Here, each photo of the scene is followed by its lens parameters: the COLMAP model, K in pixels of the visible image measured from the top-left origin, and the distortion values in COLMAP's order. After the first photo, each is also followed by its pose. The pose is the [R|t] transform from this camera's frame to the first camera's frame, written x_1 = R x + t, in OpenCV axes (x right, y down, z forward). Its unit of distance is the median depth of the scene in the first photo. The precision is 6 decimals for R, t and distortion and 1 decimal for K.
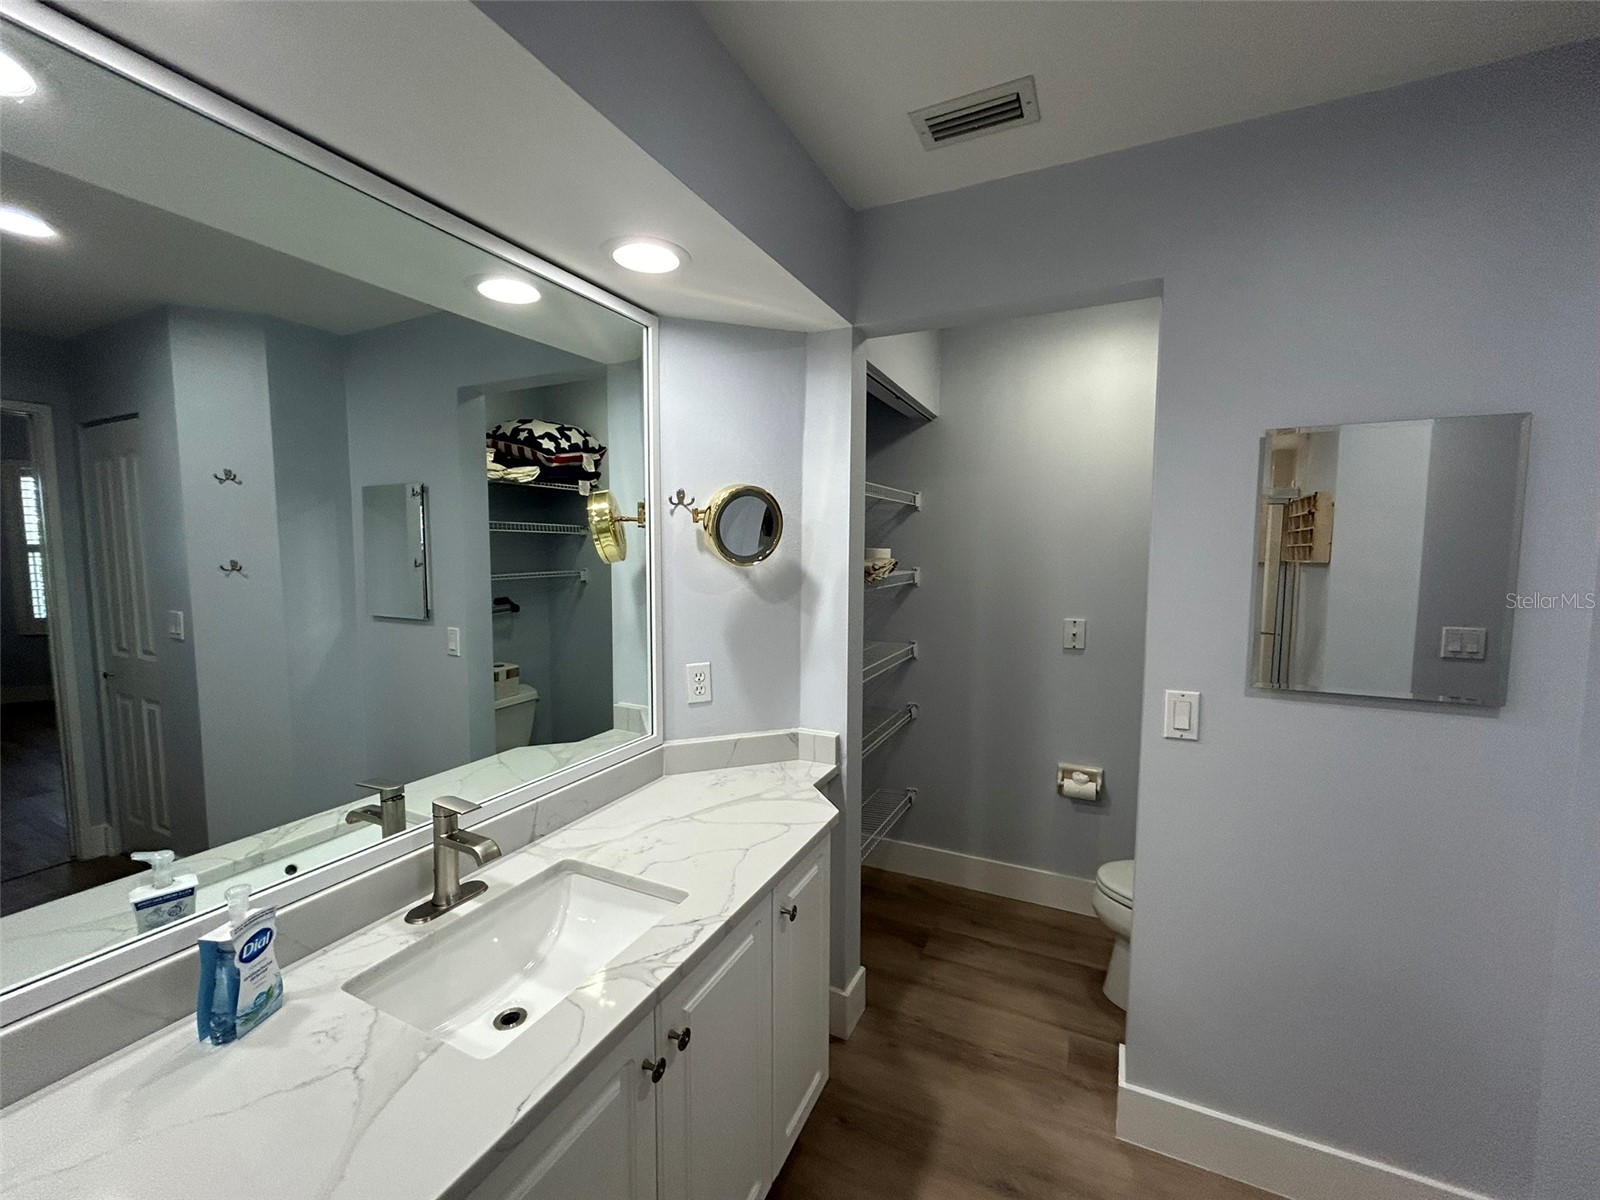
lens RADIAL K [[643.7, 0, 794.8], [0, 643.7, 601.6], [0, 0, 1]] dist [0.000797, -0.000211]
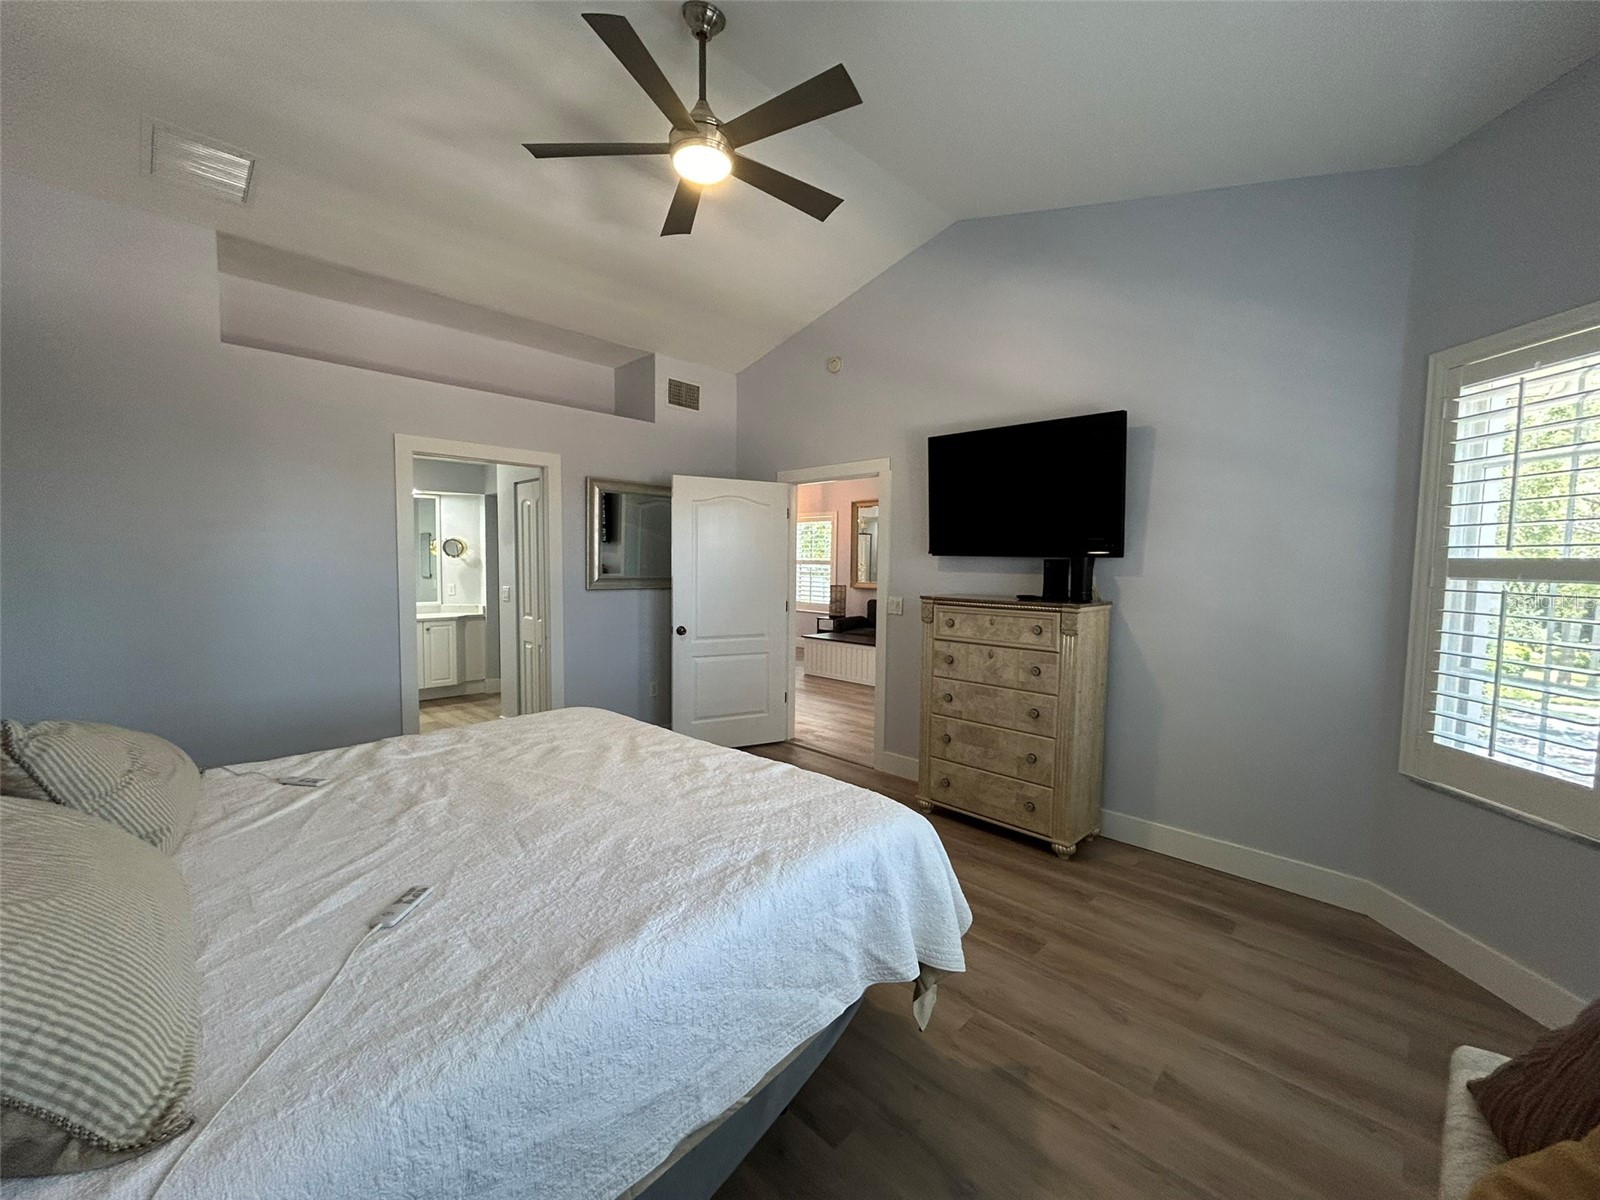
lens RADIAL K [[643.7, 0, 794.8], [0, 643.7, 601.6], [0, 0, 1]] dist [0.000797, -0.000211]
pose [[0.945511, 0.030409, -0.324166, 2.990564], [-0.036755, 0.999234, -0.013470, 0.177124], [0.323508, 0.024651, 0.945904, -1.916364]]
